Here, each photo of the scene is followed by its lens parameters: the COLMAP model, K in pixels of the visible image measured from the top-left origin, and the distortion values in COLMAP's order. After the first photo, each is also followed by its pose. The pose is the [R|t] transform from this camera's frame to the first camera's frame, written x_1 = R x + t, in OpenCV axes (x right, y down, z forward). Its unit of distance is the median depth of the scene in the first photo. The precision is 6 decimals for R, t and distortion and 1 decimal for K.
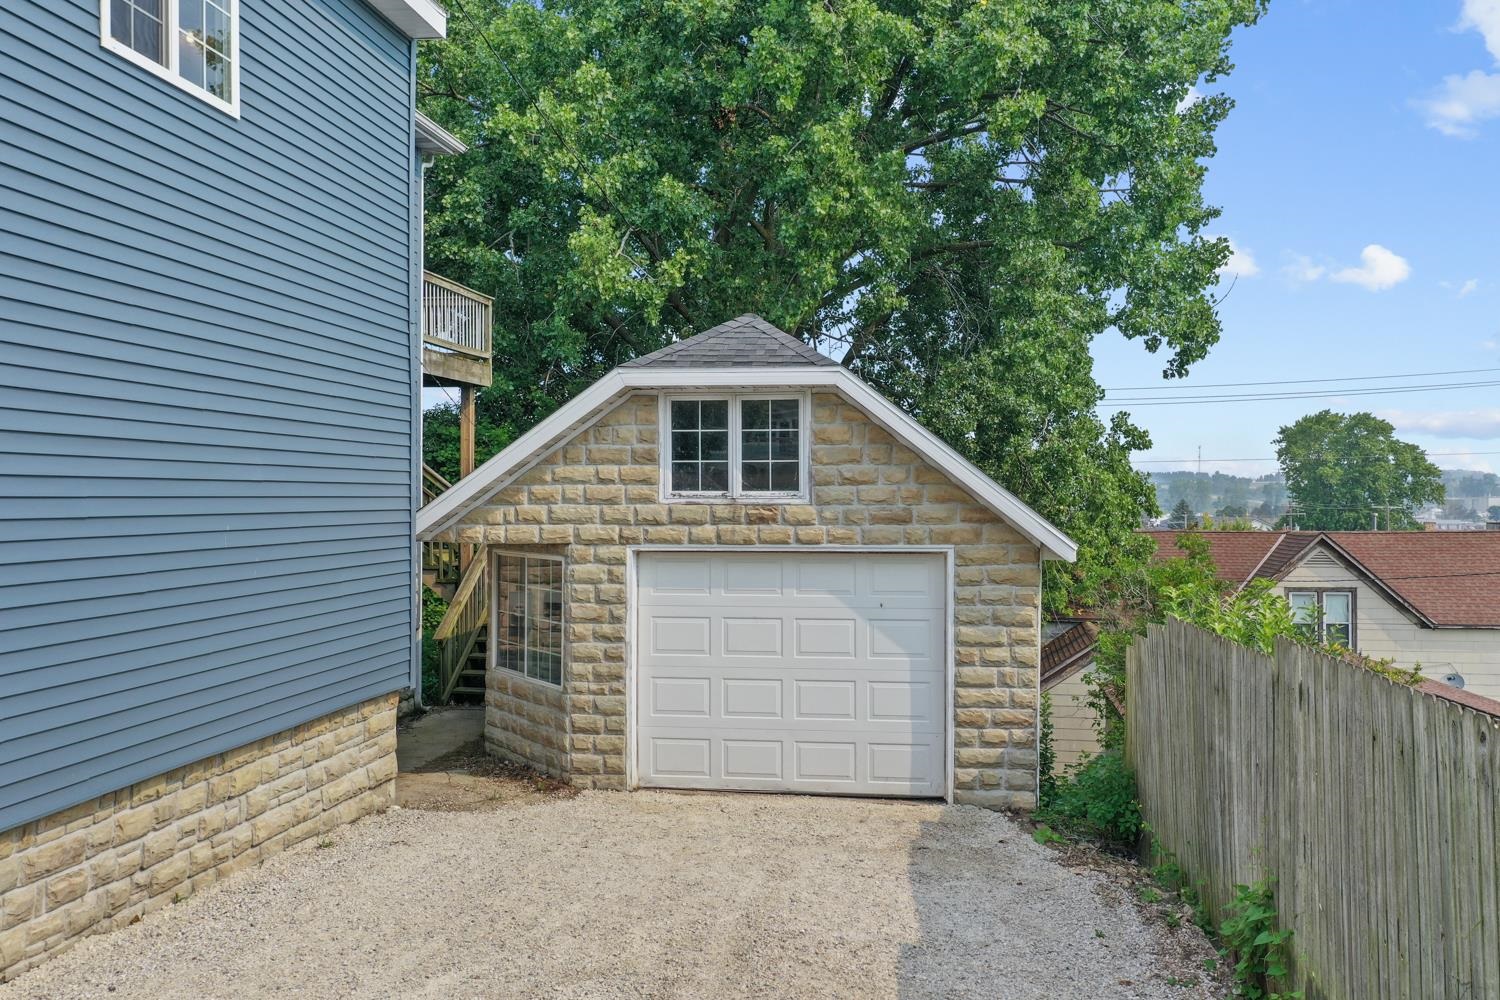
lens RADIAL K [[1202.7, 0, 751.9], [0, 1202.7, 491.6], [0, 0, 1]] dist [0.005311, 0.008362]
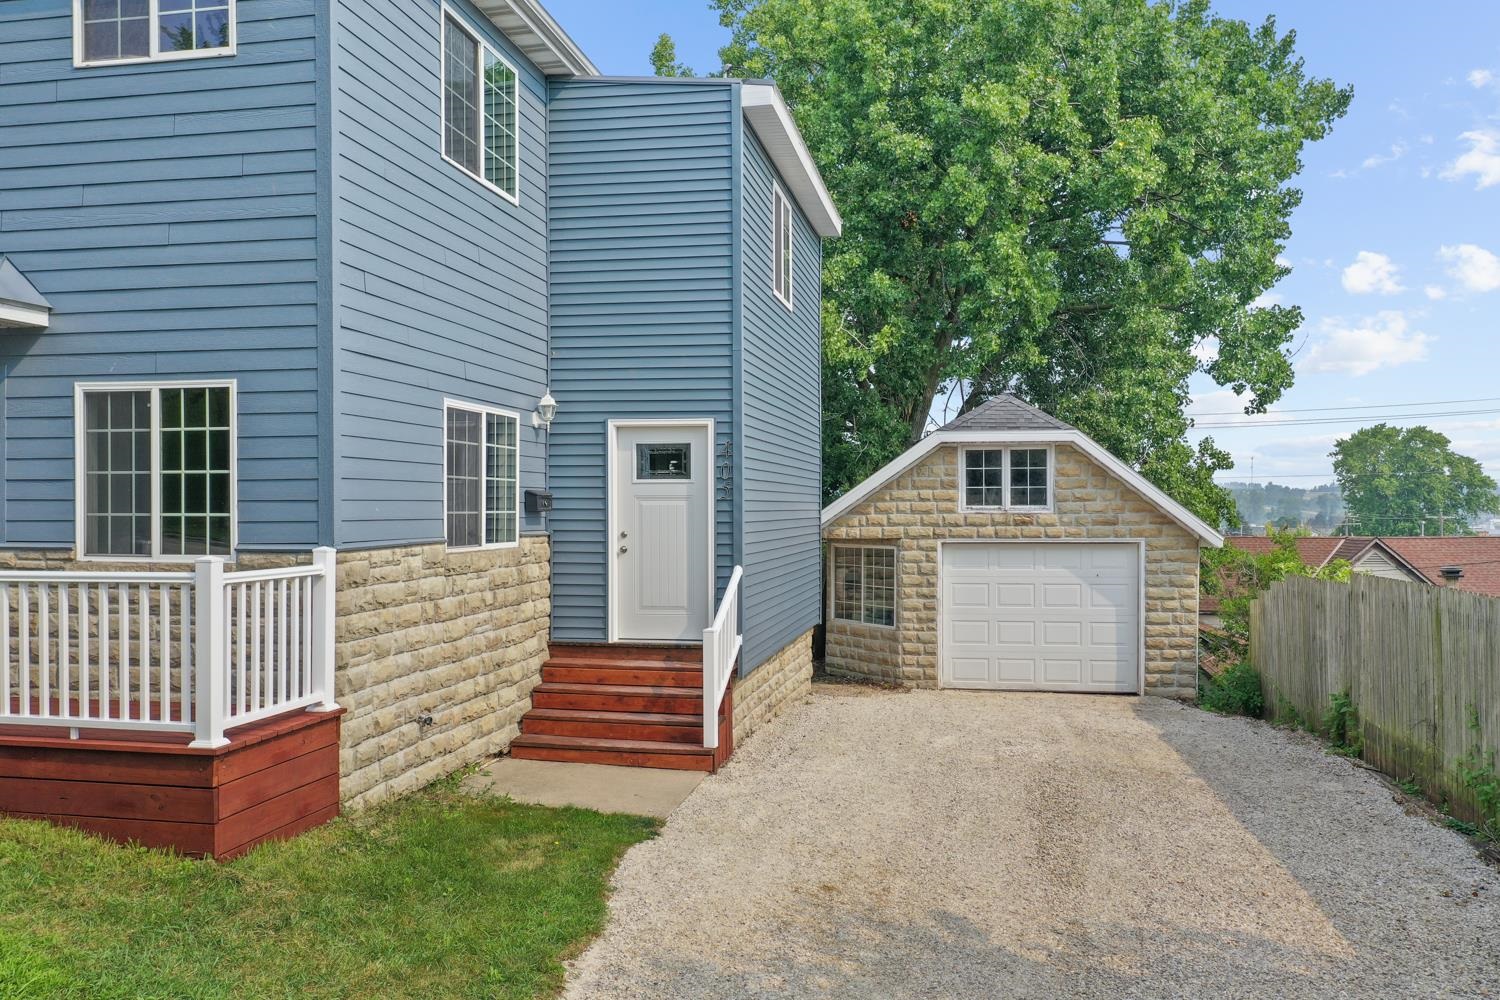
lens RADIAL K [[1202.7, 0, 746.6], [0, 1202.7, 515.4], [0, 0, 1]] dist [0.005311, 0.008362]
pose [[0.999165, -0.003161, -0.040732, -0.295387], [0.003532, 0.999953, 0.009045, -0.003144], [0.040702, -0.009181, 0.999129, -0.635451]]
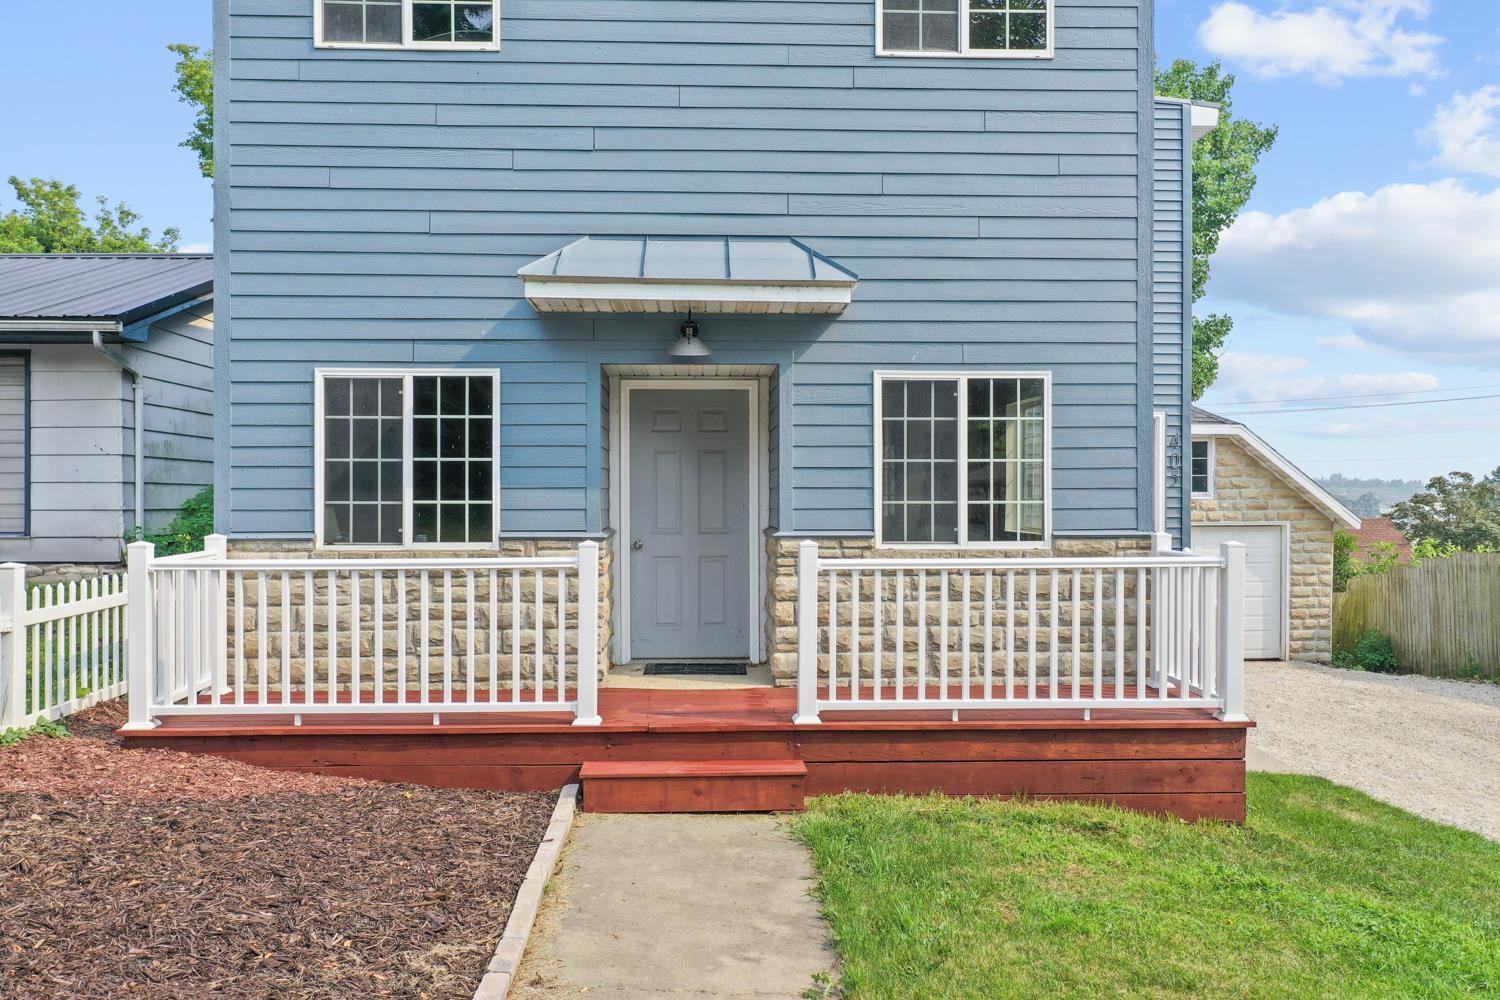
lens RADIAL K [[1202.7, 0, 748.7], [0, 1202.7, 497.4], [0, 0, 1]] dist [0.005311, 0.008362]
pose [[0.977975, -0.003462, 0.208692, -0.994763], [0.001998, 0.999972, 0.007224, -0.006964], [-0.208711, -0.006647, 0.977955, -0.616927]]
